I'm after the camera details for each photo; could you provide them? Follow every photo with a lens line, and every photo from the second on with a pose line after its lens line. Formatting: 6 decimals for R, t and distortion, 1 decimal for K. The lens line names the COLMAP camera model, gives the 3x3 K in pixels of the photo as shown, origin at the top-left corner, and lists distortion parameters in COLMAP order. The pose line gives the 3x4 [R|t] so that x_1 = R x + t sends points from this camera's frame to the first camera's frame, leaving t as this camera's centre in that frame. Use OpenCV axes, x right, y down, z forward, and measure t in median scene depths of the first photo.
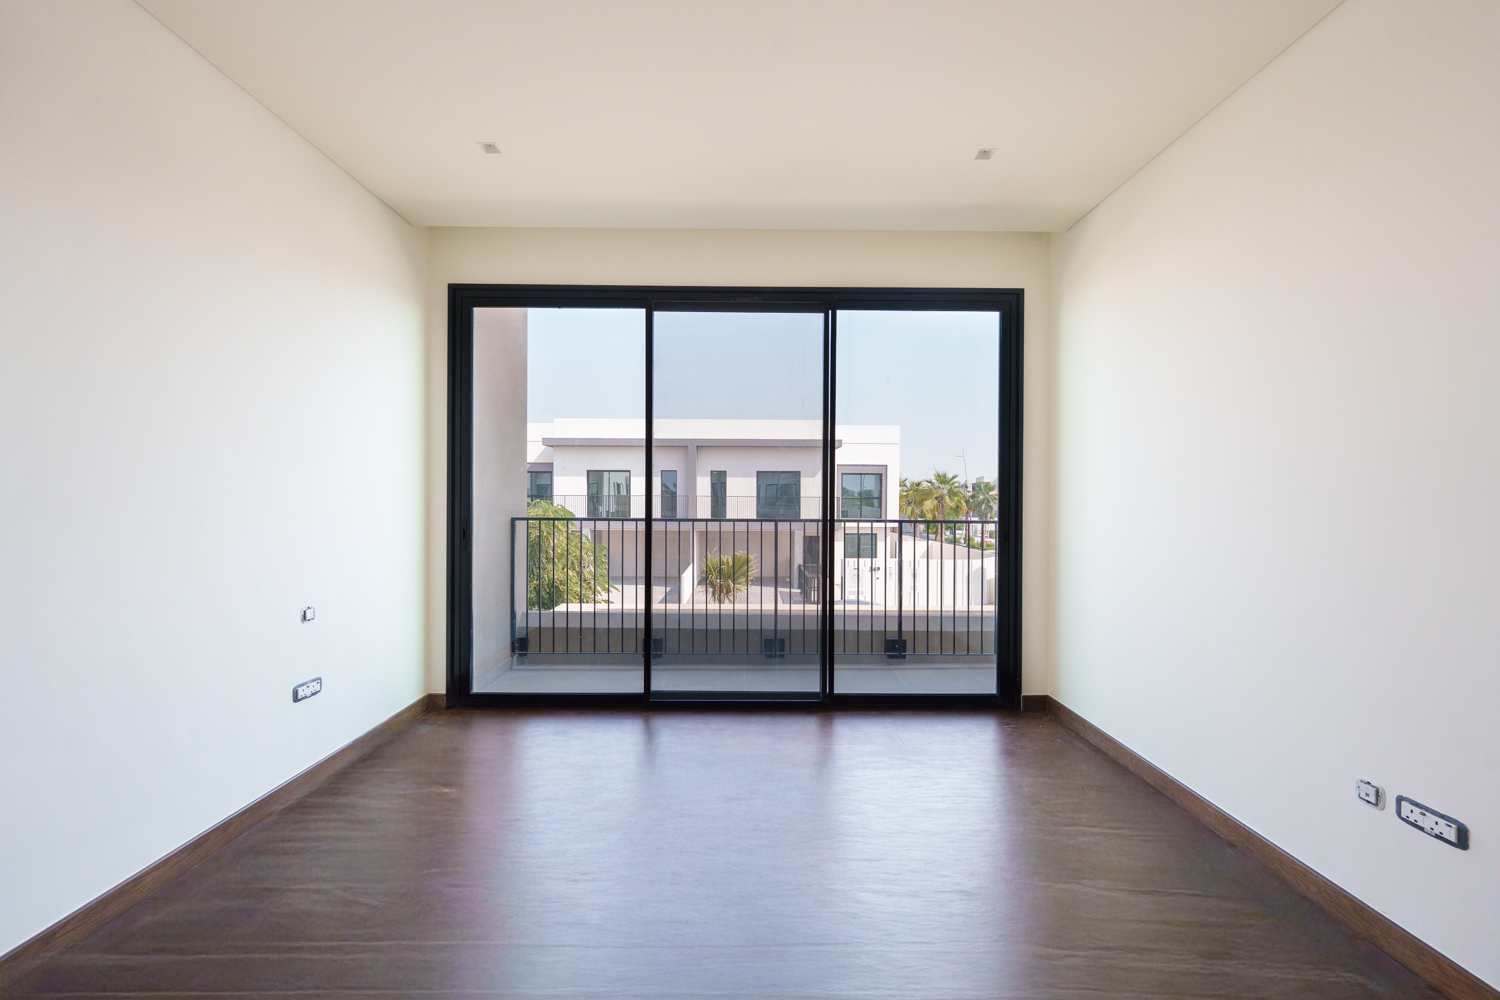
lens RADIAL K [[599.4, 0, 752.3], [0, 599.4, 496.9], [0, 0, 1]] dist [-0.008185, -0.001102]
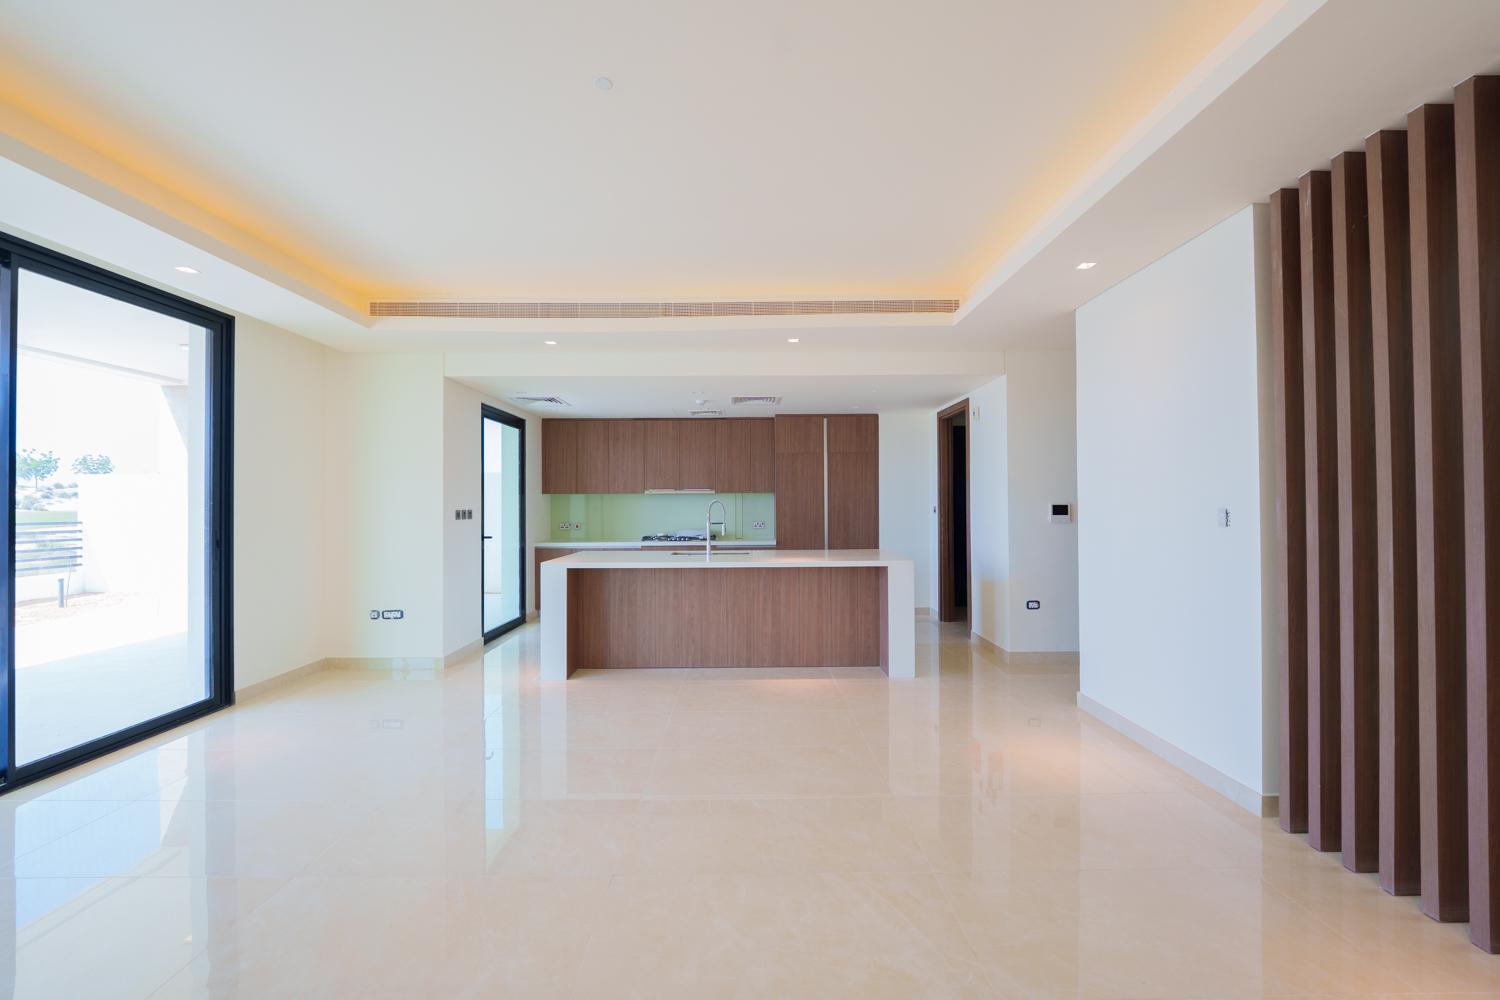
lens RADIAL K [[599.4, 0, 748.7], [0, 599.4, 497.7], [0, 0, 1]] dist [-0.008185, -0.001102]
pose [[-0.000480, 0.005786, 0.999983, -0.626970], [0.002572, 0.999980, -0.005784, -0.008248], [-0.999997, 0.002569, -0.000495, 0.061216]]
